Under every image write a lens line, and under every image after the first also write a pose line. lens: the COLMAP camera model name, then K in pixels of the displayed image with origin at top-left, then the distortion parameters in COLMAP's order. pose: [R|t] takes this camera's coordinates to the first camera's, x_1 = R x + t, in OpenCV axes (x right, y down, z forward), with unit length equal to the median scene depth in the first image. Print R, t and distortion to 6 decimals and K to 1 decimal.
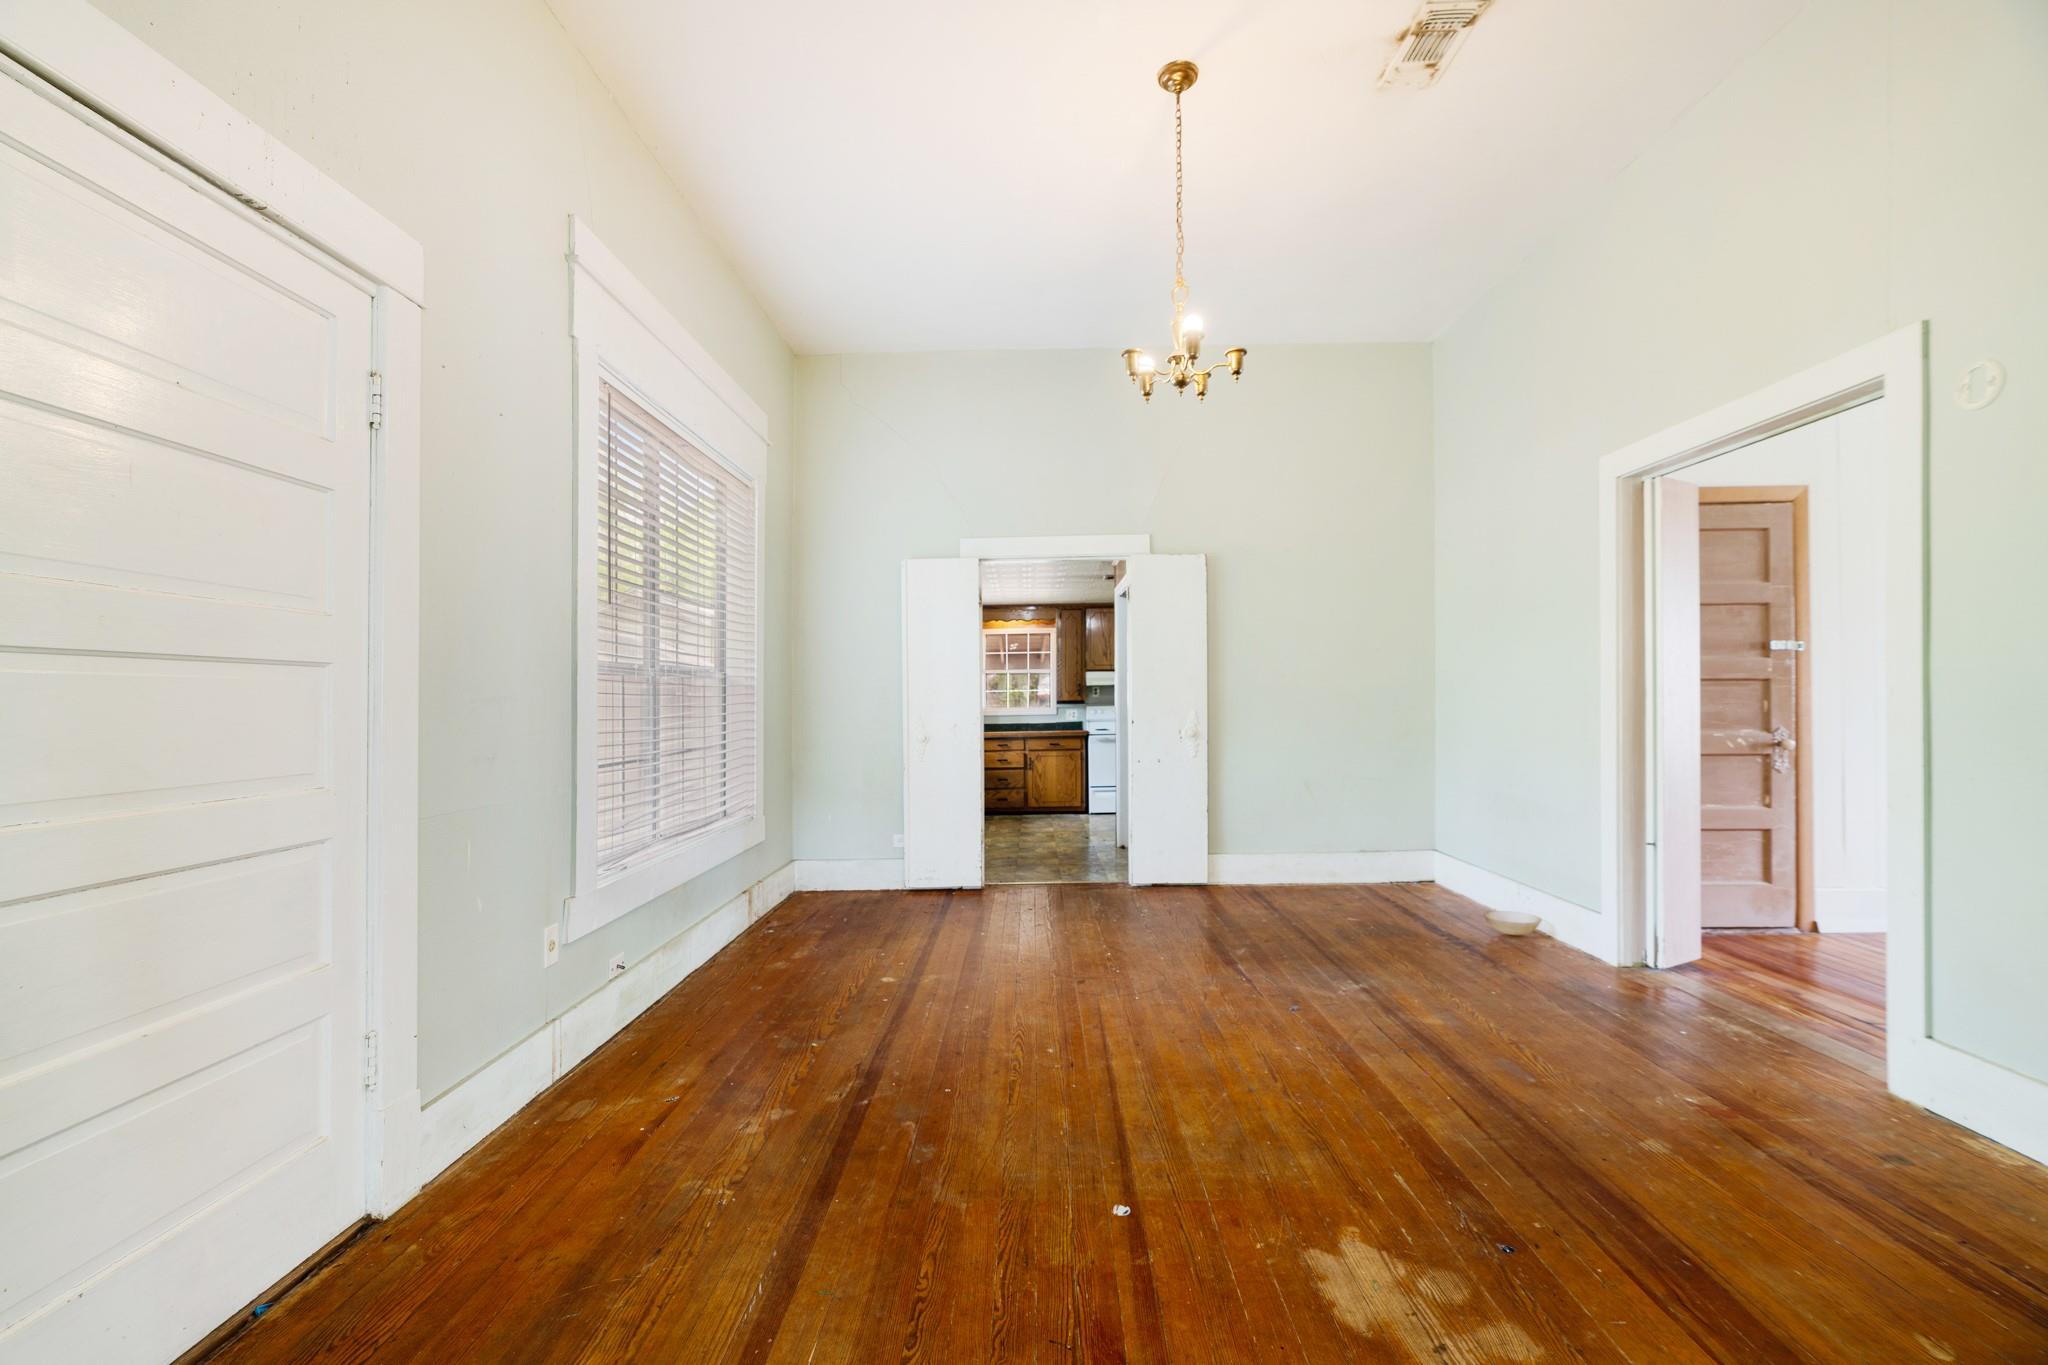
lens RADIAL K [[903.6, 0, 1041.7], [0, 903.6, 705.2], [0, 0, 1]] dist [-0.000475, 0.000251]
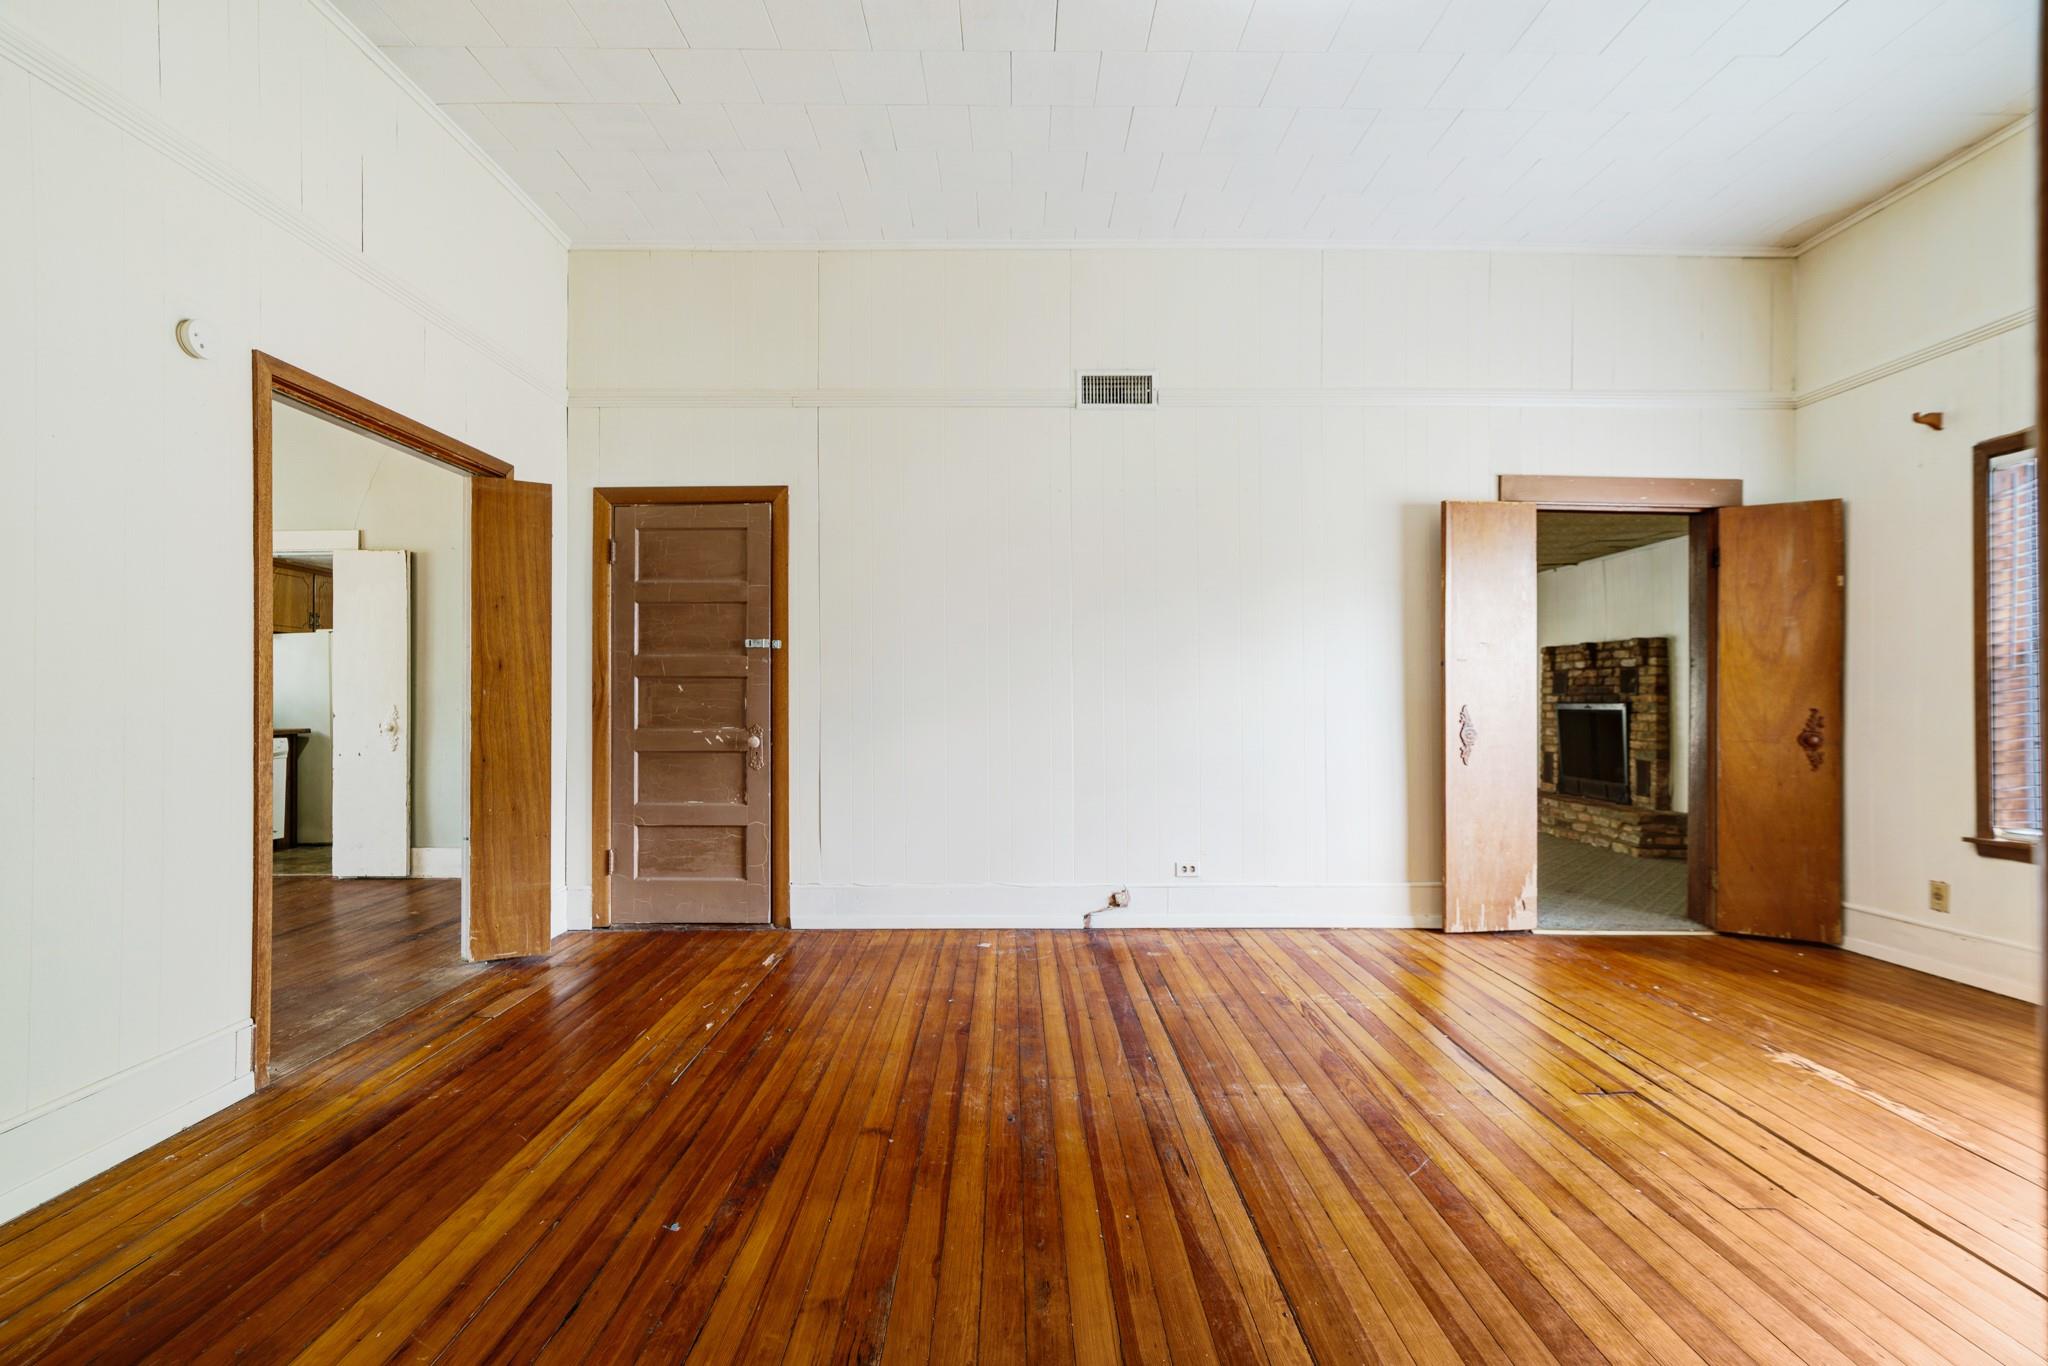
lens RADIAL K [[912.8, 0, 1010.1], [0, 912.8, 679.0], [0, 0, 1]] dist [-0.009867, 0.000768]
pose [[0.999936, 0.008205, 0.007833, 1.090780], [-0.008017, 0.999685, -0.023792, -0.004754], [-0.008026, 0.023727, 0.999686, -0.023906]]
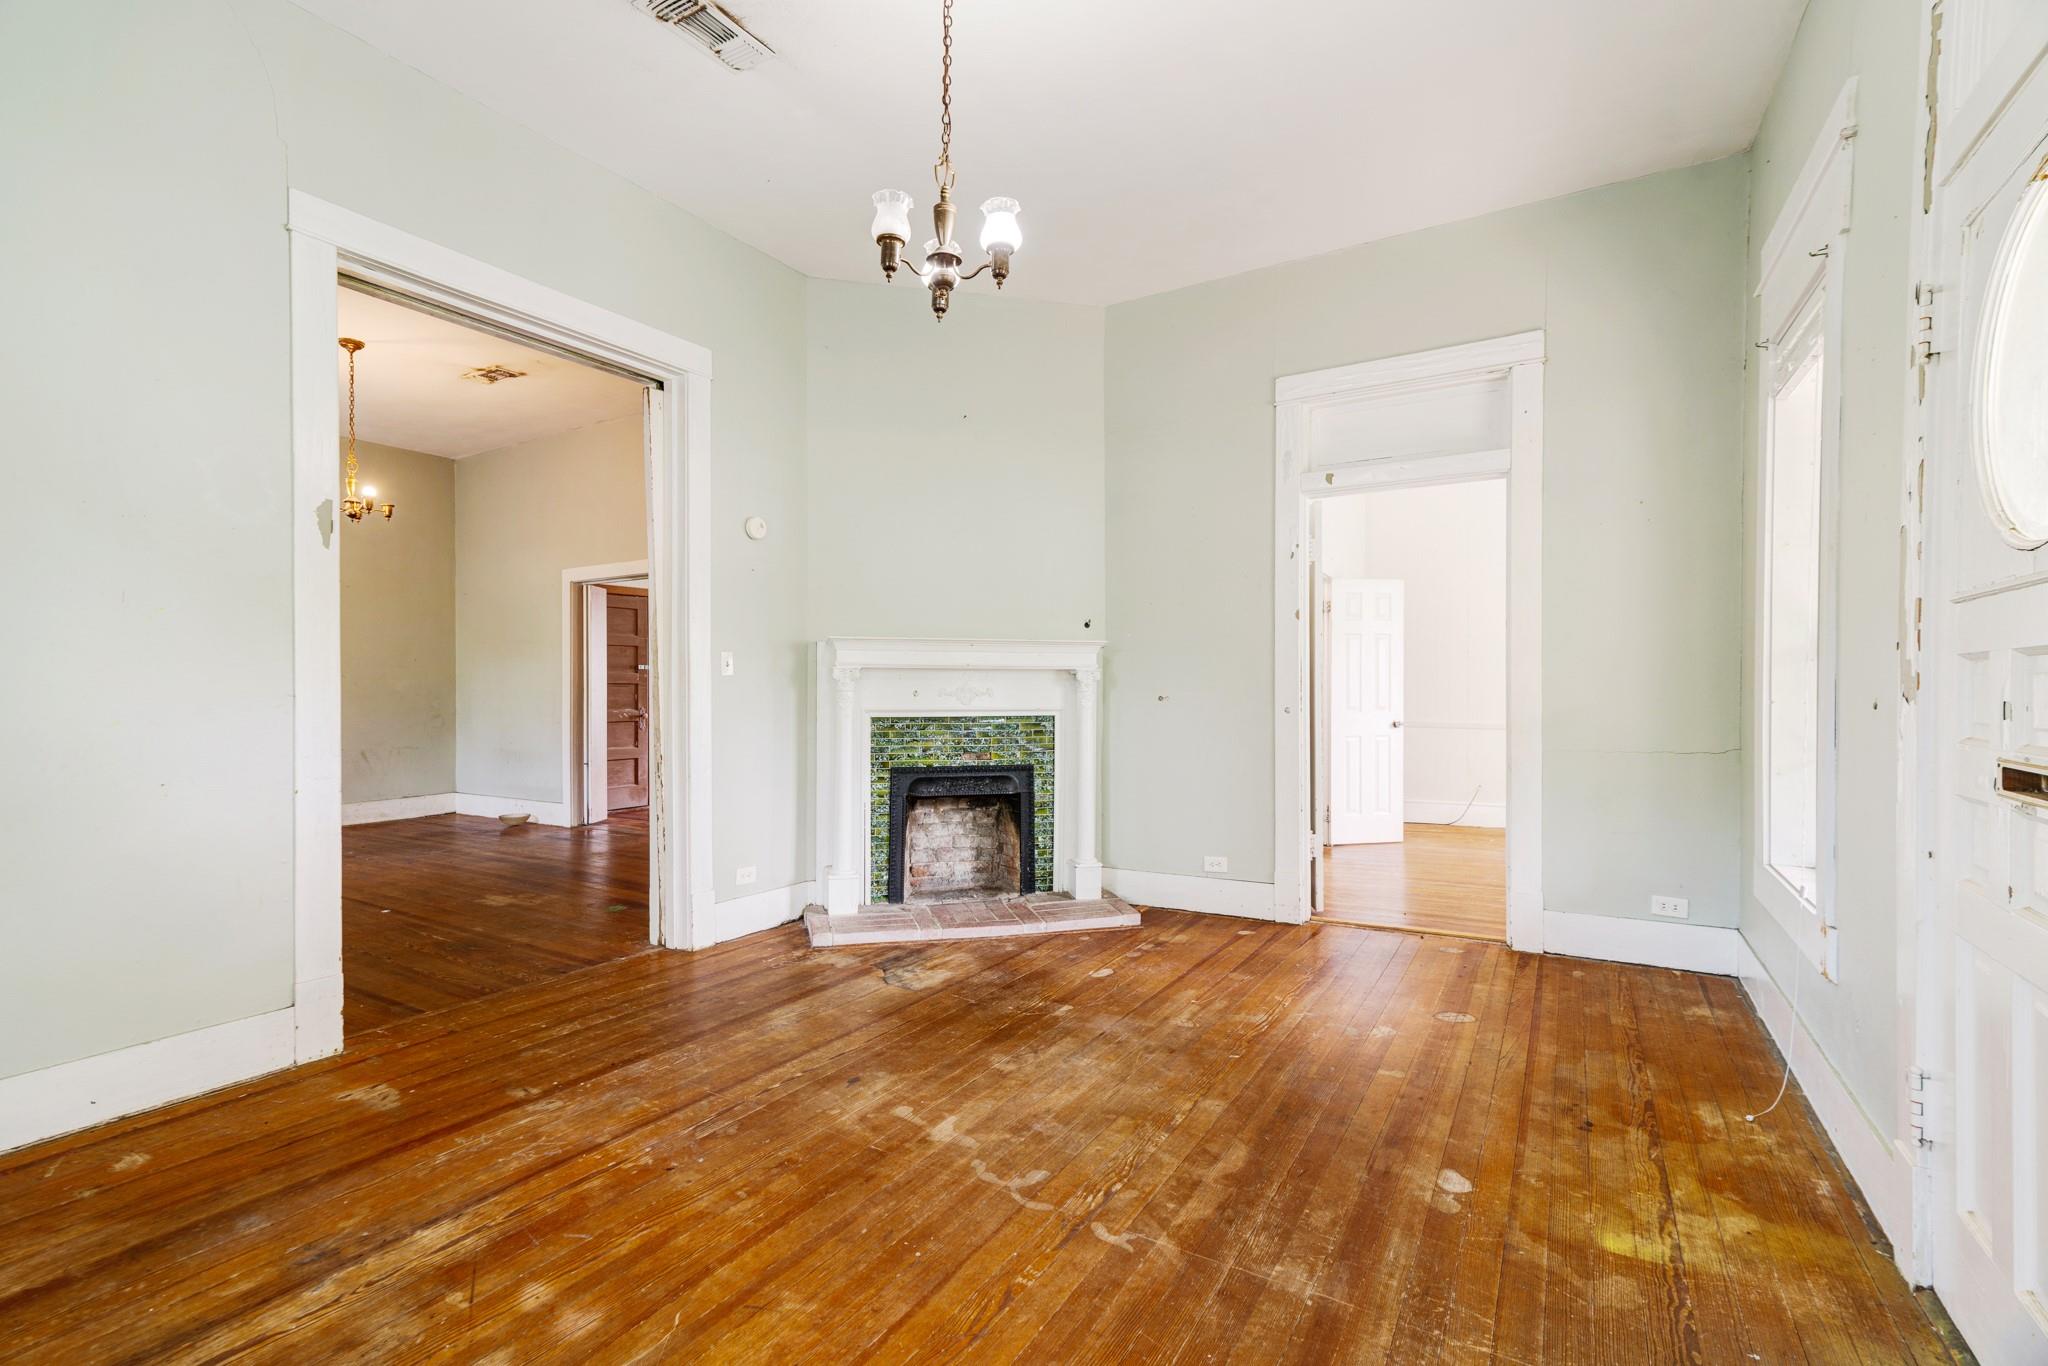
lens RADIAL K [[961.8, 0, 1035.0], [0, 961.8, 687.1], [0, 0, 1]] dist [-0.004403, -0.001595]
pose [[0.500772, 0.010640, 0.865514, -0.608898], [0.002900, 0.999898, -0.013971, 0.011115], [-0.865574, 0.009507, 0.500690, -0.844569]]
